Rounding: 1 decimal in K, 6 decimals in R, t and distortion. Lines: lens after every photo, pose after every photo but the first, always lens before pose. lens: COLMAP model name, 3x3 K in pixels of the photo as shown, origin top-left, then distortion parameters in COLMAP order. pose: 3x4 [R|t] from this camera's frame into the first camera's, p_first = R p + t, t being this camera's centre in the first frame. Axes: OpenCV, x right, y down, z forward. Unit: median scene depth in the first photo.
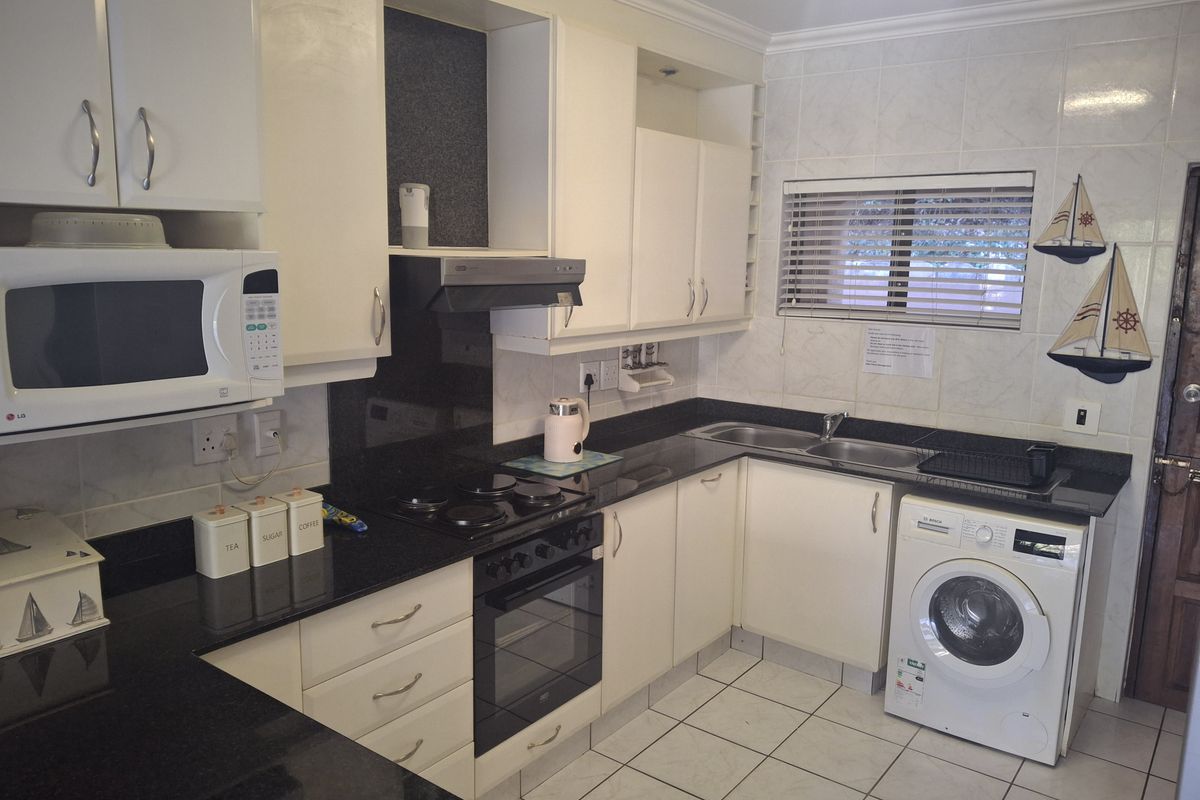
lens RADIAL K [[866.2, 0, 597.7], [0, 866.2, 392.9], [0, 0, 1]] dist [-0.004723, -0.006871]
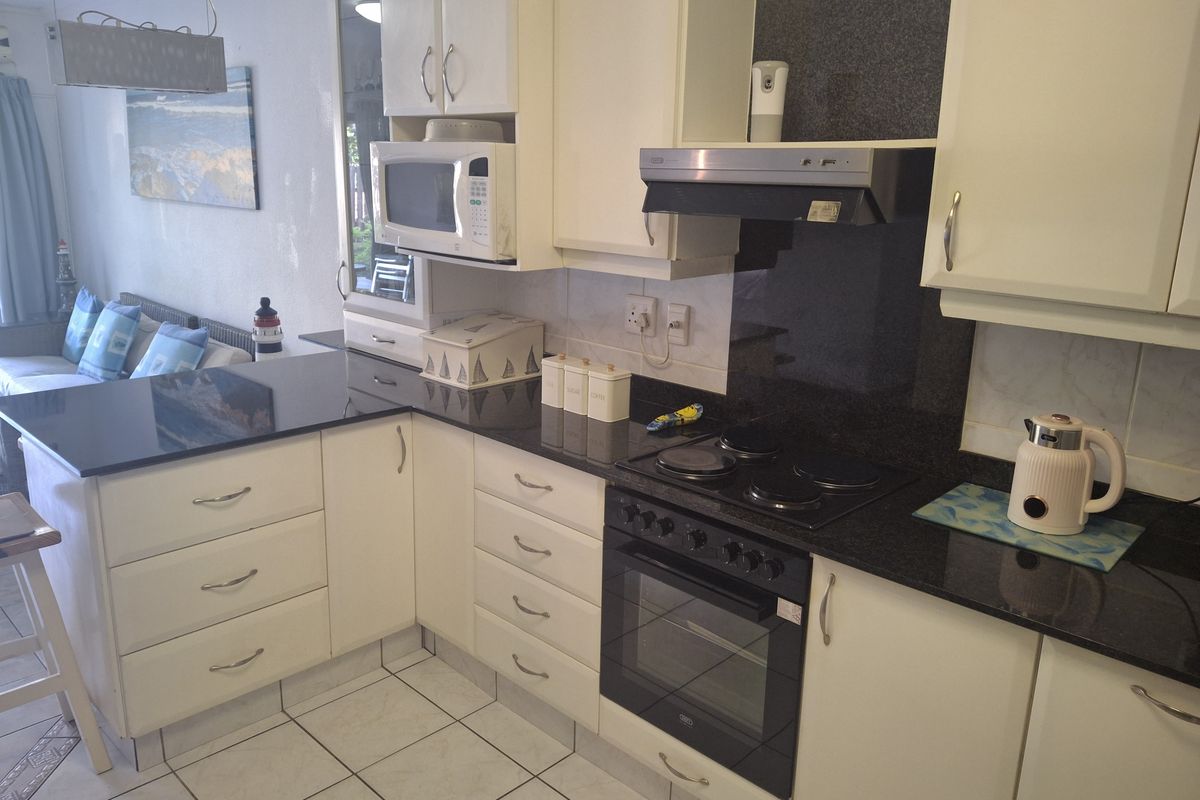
lens RADIAL K [[866.2, 0, 600.8], [0, 866.2, 395.1], [0, 0, 1]] dist [-0.004723, -0.006871]
pose [[-0.115139, 0.225330, -0.967455, 0.779057], [-0.187264, 0.951546, 0.243912, -0.128659], [0.975538, 0.209254, -0.067363, 1.116257]]
